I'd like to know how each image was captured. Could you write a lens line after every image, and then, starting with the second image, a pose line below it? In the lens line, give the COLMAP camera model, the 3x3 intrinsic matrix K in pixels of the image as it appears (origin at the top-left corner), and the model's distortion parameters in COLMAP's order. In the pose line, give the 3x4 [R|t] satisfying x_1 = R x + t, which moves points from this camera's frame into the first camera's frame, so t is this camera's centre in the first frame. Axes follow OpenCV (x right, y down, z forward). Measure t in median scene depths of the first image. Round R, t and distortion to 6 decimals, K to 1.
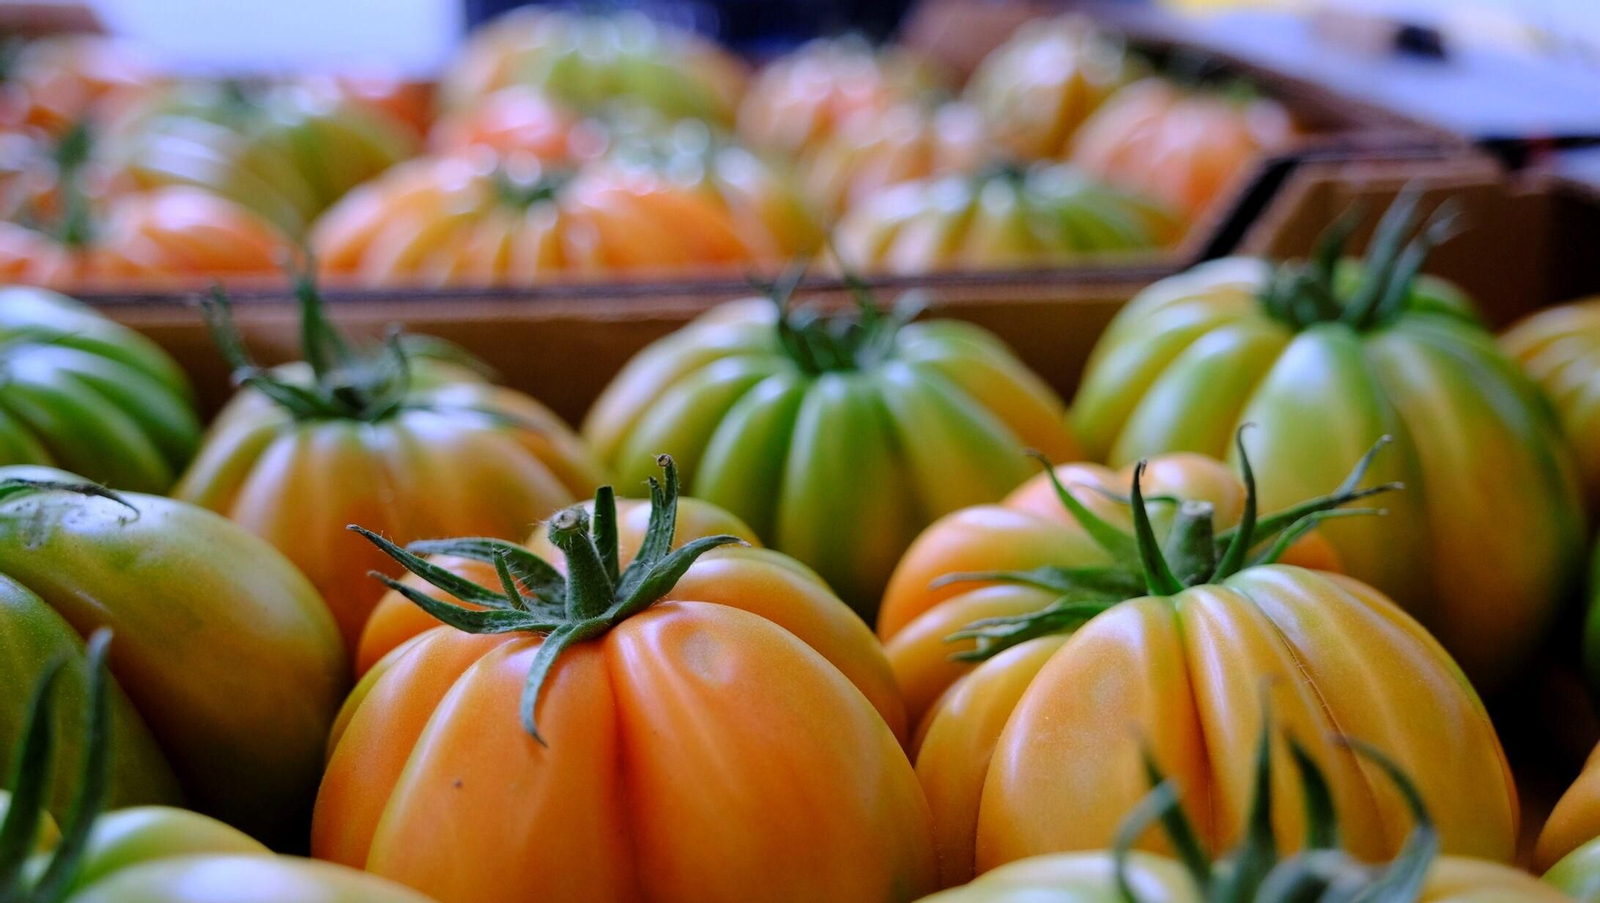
lens RADIAL K [[1798.4, 0, 798.8], [0, 1798.4, 449.9], [0, 0, 1]] dist [-0.007465, 0.000000]
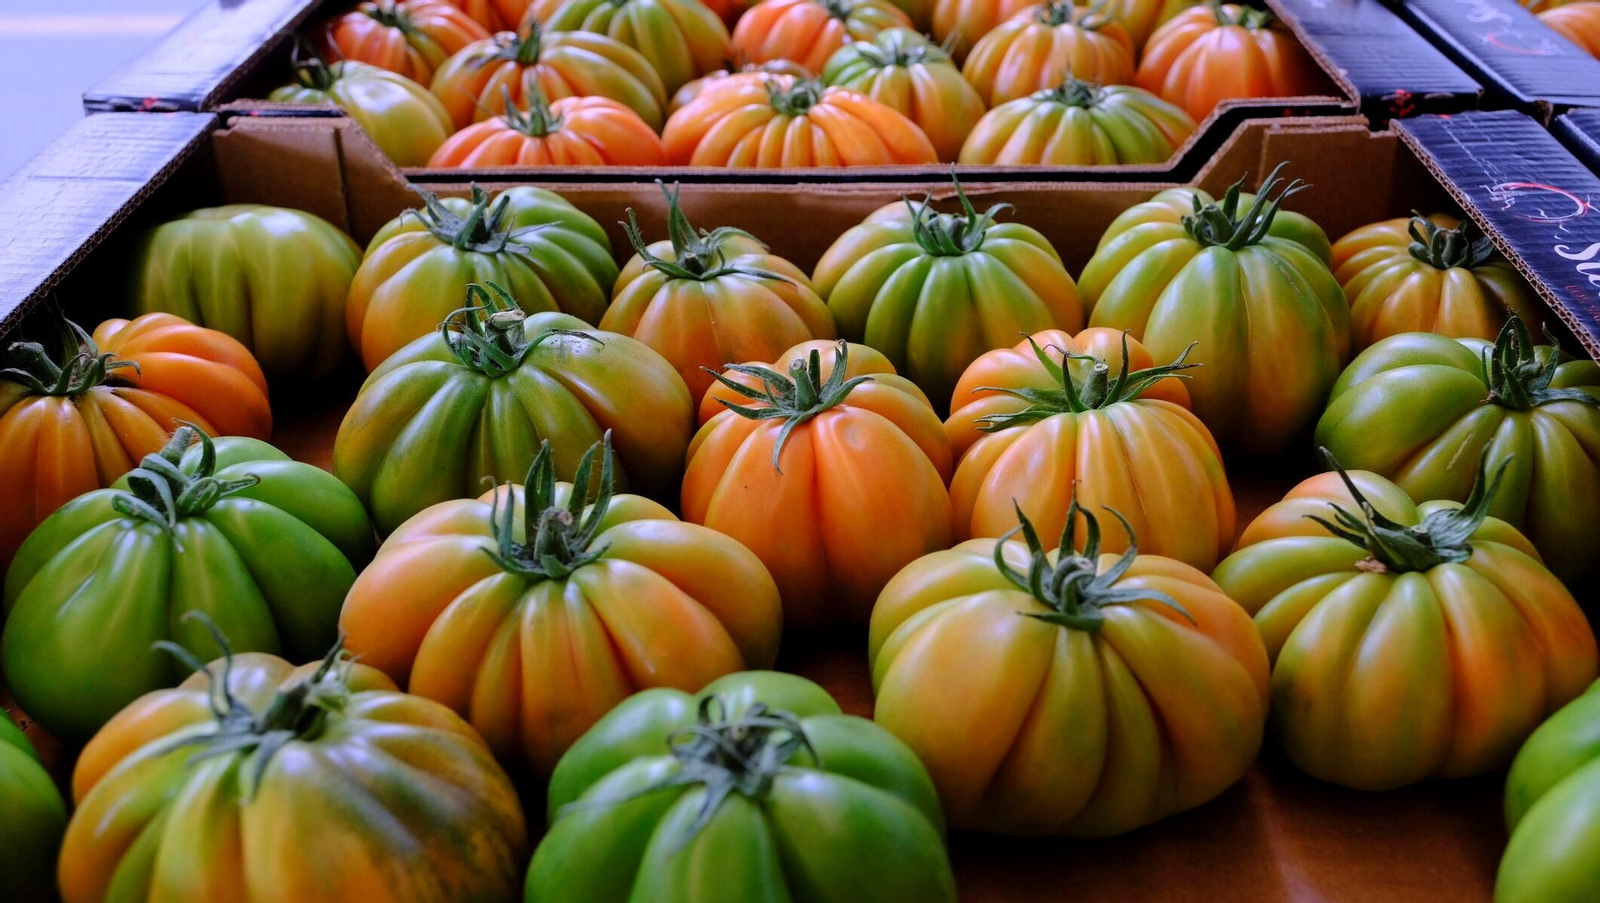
lens RADIAL K [[1418.9, 0, 799.7], [0, 1418.9, 452.1], [0, 0, 1]] dist [-0.008995, -0.001769]
pose [[0.988386, 0.066828, -0.136484, 0.106925], [-0.031119, 0.968091, 0.248661, -0.262481], [0.148747, -0.241526, 0.958926, -0.621144]]
